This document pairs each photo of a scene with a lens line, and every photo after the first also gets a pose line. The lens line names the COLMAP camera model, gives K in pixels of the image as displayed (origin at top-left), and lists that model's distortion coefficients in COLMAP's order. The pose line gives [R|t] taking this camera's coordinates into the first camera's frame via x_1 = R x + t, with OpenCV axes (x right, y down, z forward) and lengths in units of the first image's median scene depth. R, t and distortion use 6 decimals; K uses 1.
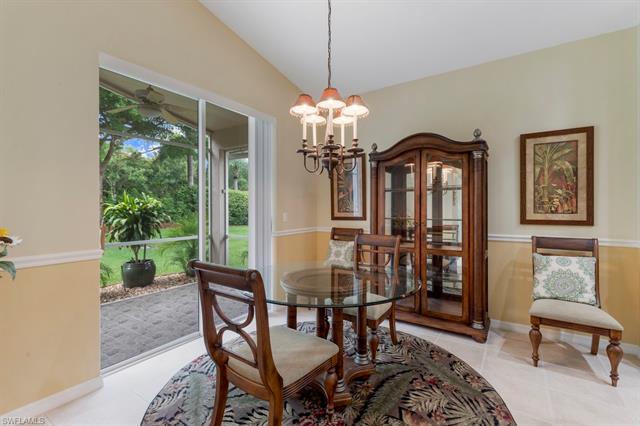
lens RADIAL K [[289.1, 0, 322.3], [0, 289.1, 214.2], [0, 0, 1]] dist [-0.010325, 0.000990]
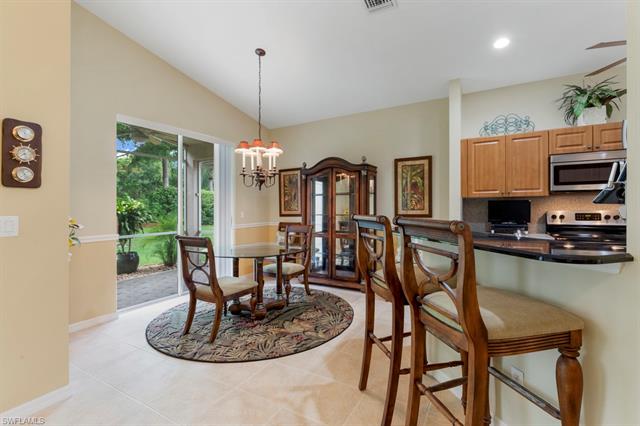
lens RADIAL K [[289.1, 0, 323.9], [0, 289.1, 207.0], [0, 0, 1]] dist [-0.010325, 0.000990]
pose [[0.996930, -0.008351, 0.077853, 0.196039], [0.010093, 0.999707, -0.022014, 0.010145], [-0.077646, 0.022732, 0.996722, -0.516423]]
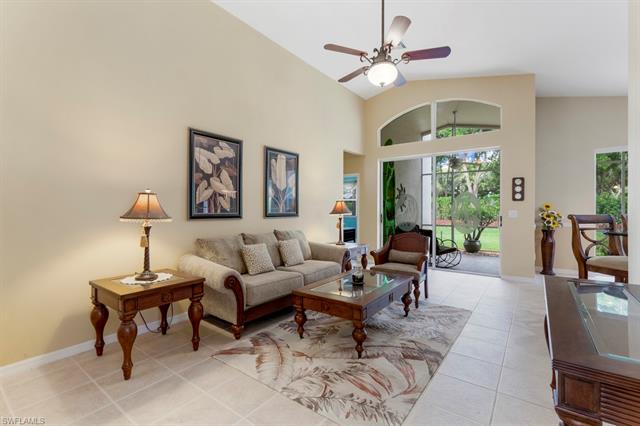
lens RADIAL K [[289.1, 0, 320.7], [0, 289.1, 203.6], [0, 0, 1]] dist [-0.010325, 0.000990]
pose [[-0.041320, -0.012238, -0.999071, 1.423677], [-0.023171, 0.999668, -0.011288, 0.013382], [0.998877, 0.022683, -0.041590, -0.995914]]
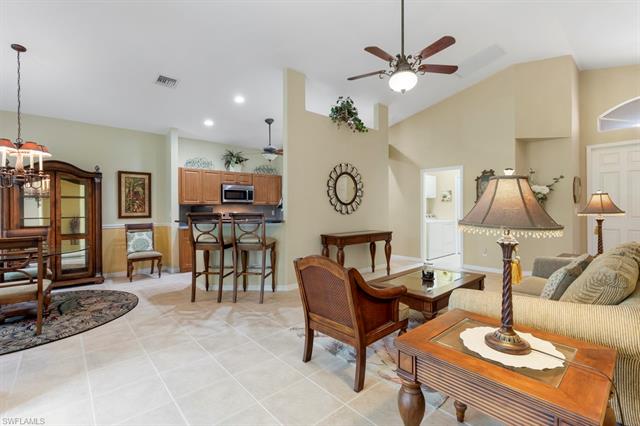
lens RADIAL K [[289.1, 0, 318.1], [0, 289.1, 198.4], [0, 0, 1]] dist [-0.010325, 0.000990]
pose [[0.256526, 0.035142, 0.965898, -0.807914], [0.026661, 0.998701, -0.043416, 0.019687], [-0.966169, 0.036889, 0.255256, -0.754222]]
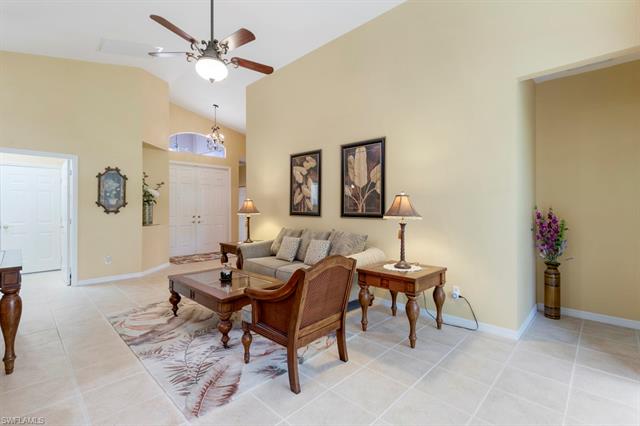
lens RADIAL K [[289.1, 0, 327.6], [0, 289.1, 202.4], [0, 0, 1]] dist [-0.010325, 0.000990]
pose [[-0.988460, 0.008359, 0.151248, -0.211554], [0.008566, 0.999963, 0.000717, -0.001917], [-0.151237, 0.002004, -0.988496, 0.146508]]
